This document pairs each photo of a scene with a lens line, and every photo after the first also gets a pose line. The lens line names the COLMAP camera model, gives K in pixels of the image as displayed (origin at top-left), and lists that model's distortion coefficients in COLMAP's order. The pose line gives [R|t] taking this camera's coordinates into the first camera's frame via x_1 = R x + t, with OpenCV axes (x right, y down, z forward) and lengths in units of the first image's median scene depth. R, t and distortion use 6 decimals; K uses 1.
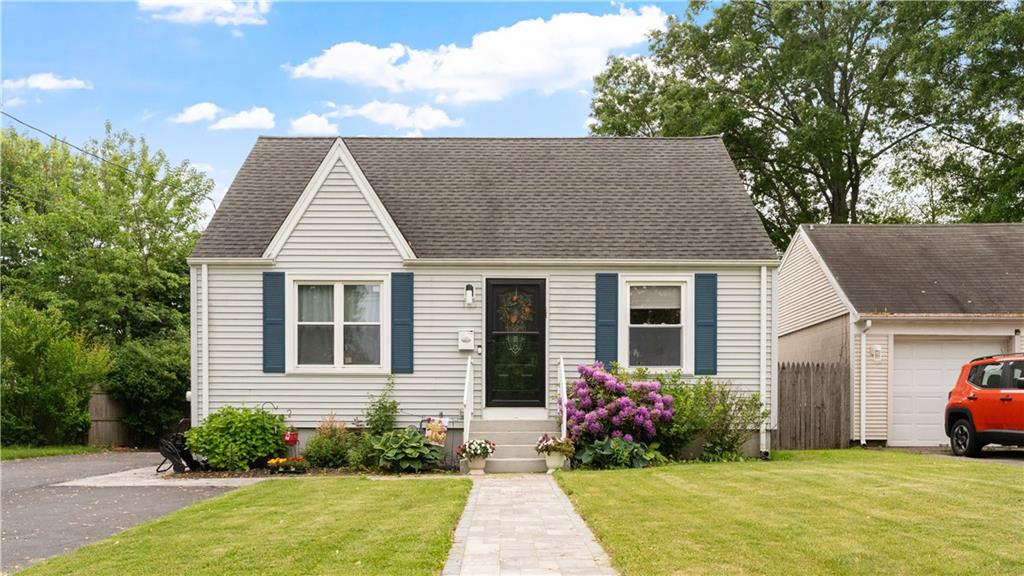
lens RADIAL K [[809.5, 0, 479.5], [0, 809.5, 309.7], [0, 0, 1]] dist [-0.003928, 0.003167]
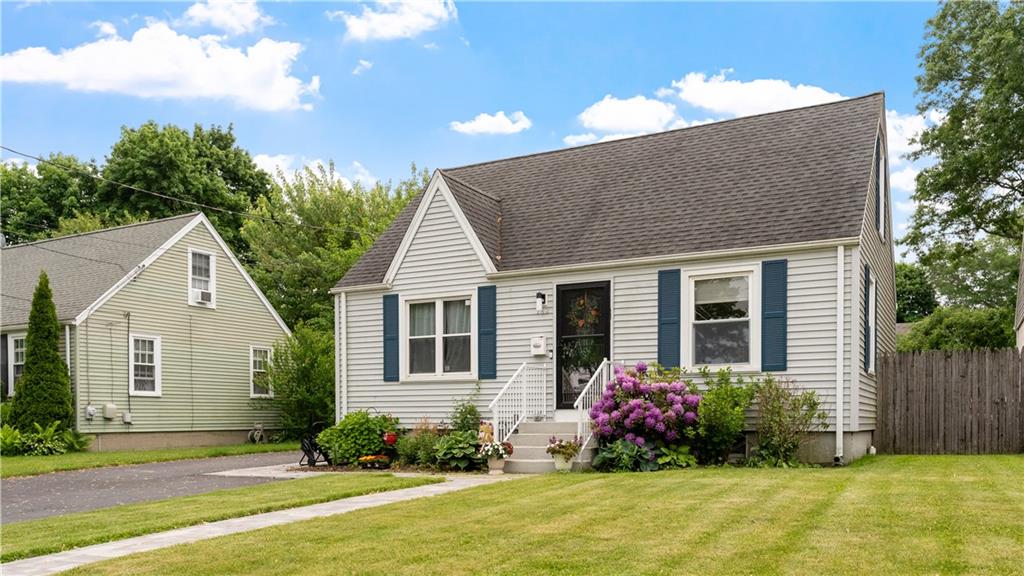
lens RADIAL K [[809.5, 0, 507.8], [0, 809.5, 298.6], [0, 0, 1]] dist [-0.003928, 0.003167]
pose [[0.883398, -0.074233, -0.462706, 0.434536], [0.071371, 0.997168, -0.023717, -0.001144], [0.463156, -0.012072, 0.886195, 0.050272]]
